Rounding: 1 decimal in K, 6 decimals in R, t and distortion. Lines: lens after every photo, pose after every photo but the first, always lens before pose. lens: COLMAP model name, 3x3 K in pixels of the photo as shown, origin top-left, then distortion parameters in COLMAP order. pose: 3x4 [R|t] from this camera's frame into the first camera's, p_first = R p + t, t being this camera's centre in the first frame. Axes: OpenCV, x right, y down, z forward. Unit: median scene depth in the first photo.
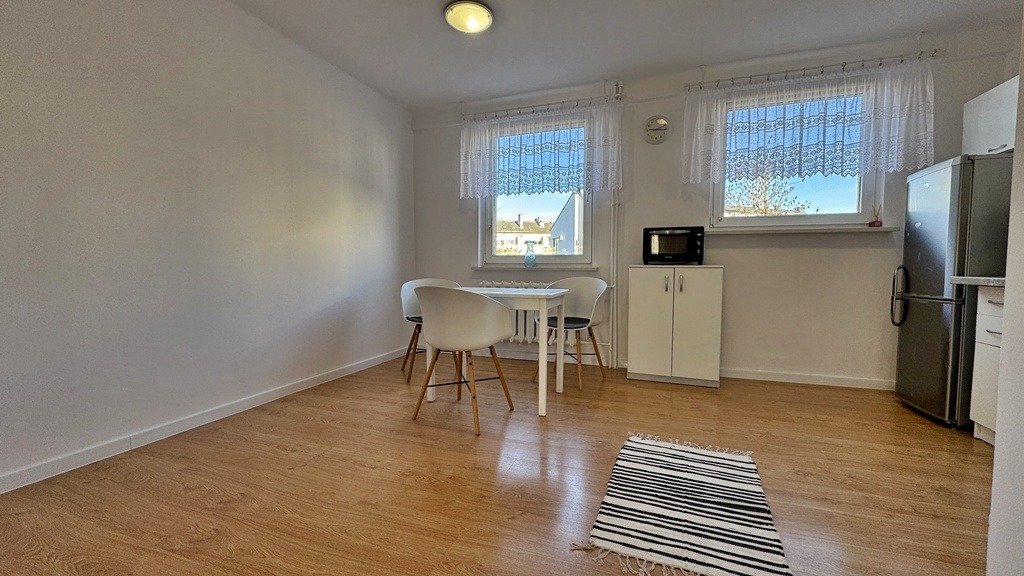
lens RADIAL K [[404.9, 0, 512.0], [0, 404.9, 288.0], [0, 0, 1]] dist [-0.001361, -0.000131]
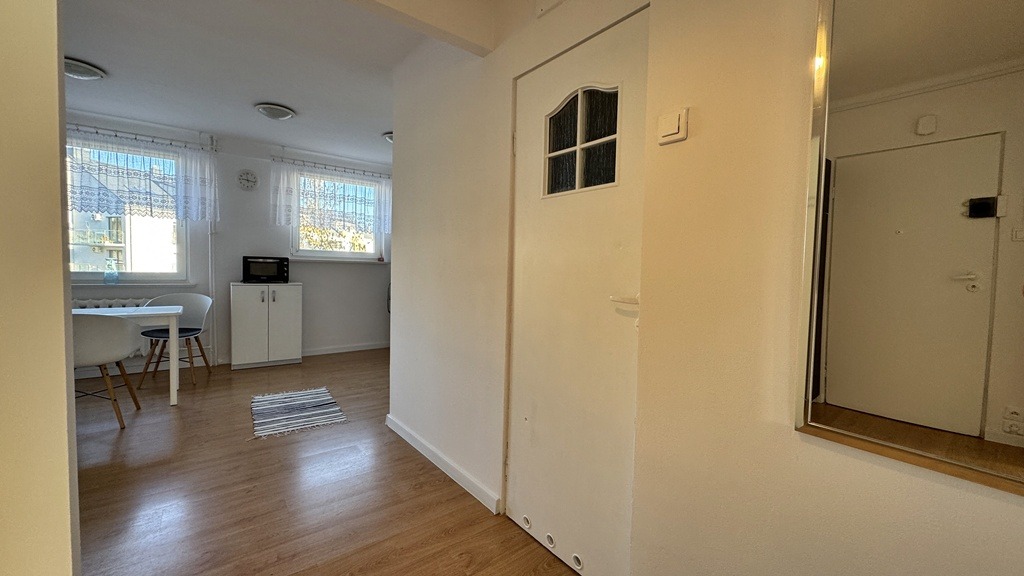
lens RADIAL K [[404.9, 0, 512.0], [0, 404.9, 288.0], [0, 0, 1]] dist [-0.001361, -0.000131]
pose [[0.542182, -0.031546, 0.839668, -0.345246], [0.023691, 0.999472, 0.022253, -0.053726], [-0.839927, 0.007827, 0.542643, -0.517024]]
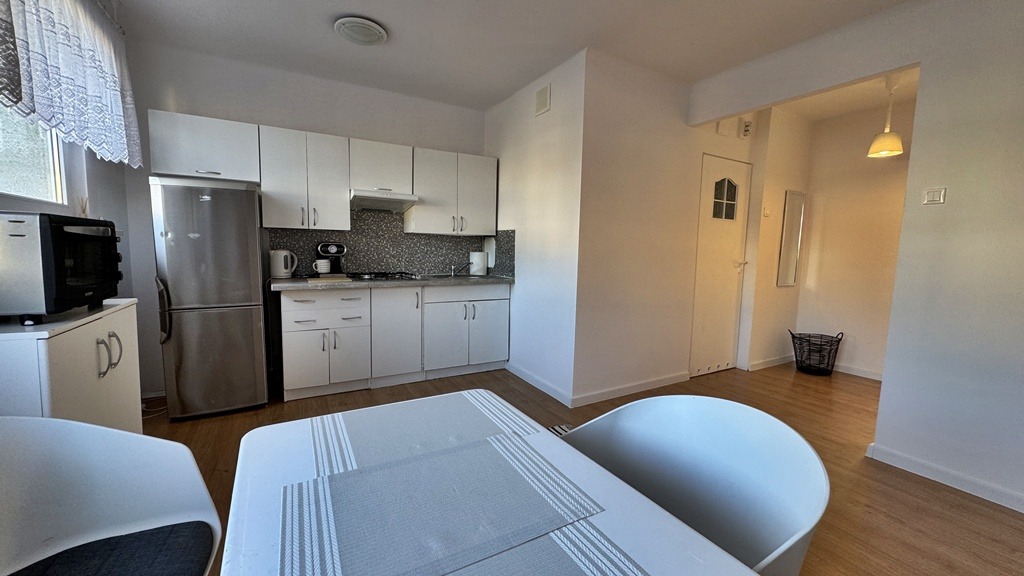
lens RADIAL K [[404.9, 0, 512.0], [0, 404.9, 288.0], [0, 0, 1]] dist [-0.001361, -0.000131]
pose [[-0.761130, -0.086770, 0.642770, -0.196732], [0.009083, 0.989488, 0.144330, -0.140514], [-0.648536, 0.115693, -0.752340, 1.067908]]
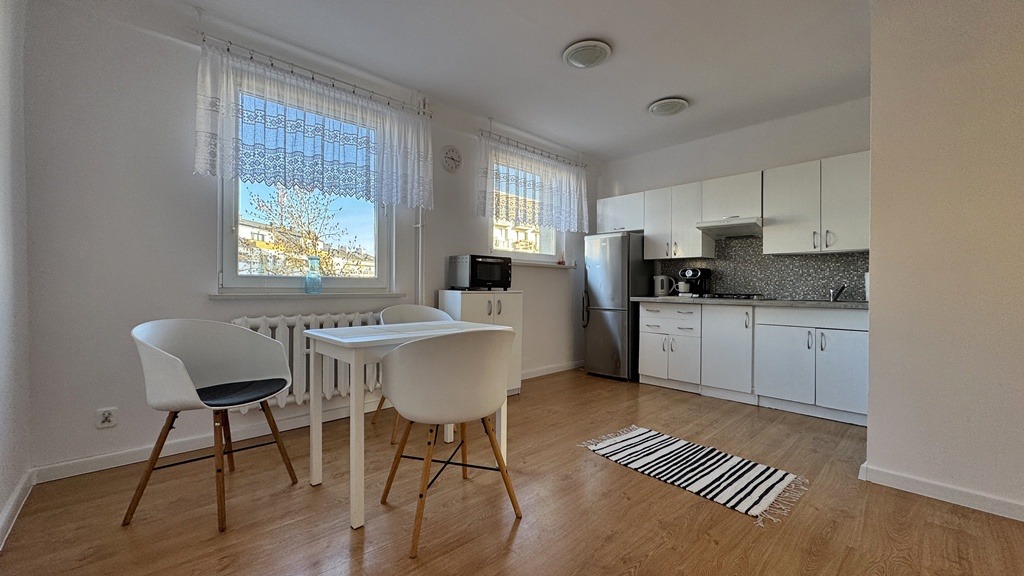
lens RADIAL K [[404.9, 0, 512.0], [0, 404.9, 288.0], [0, 0, 1]] dist [-0.001361, -0.000131]
pose [[0.451664, -0.005514, 0.892171, -0.575262], [0.041178, 0.999044, -0.014672, -0.047920], [-0.891237, 0.043364, 0.451459, 0.476478]]
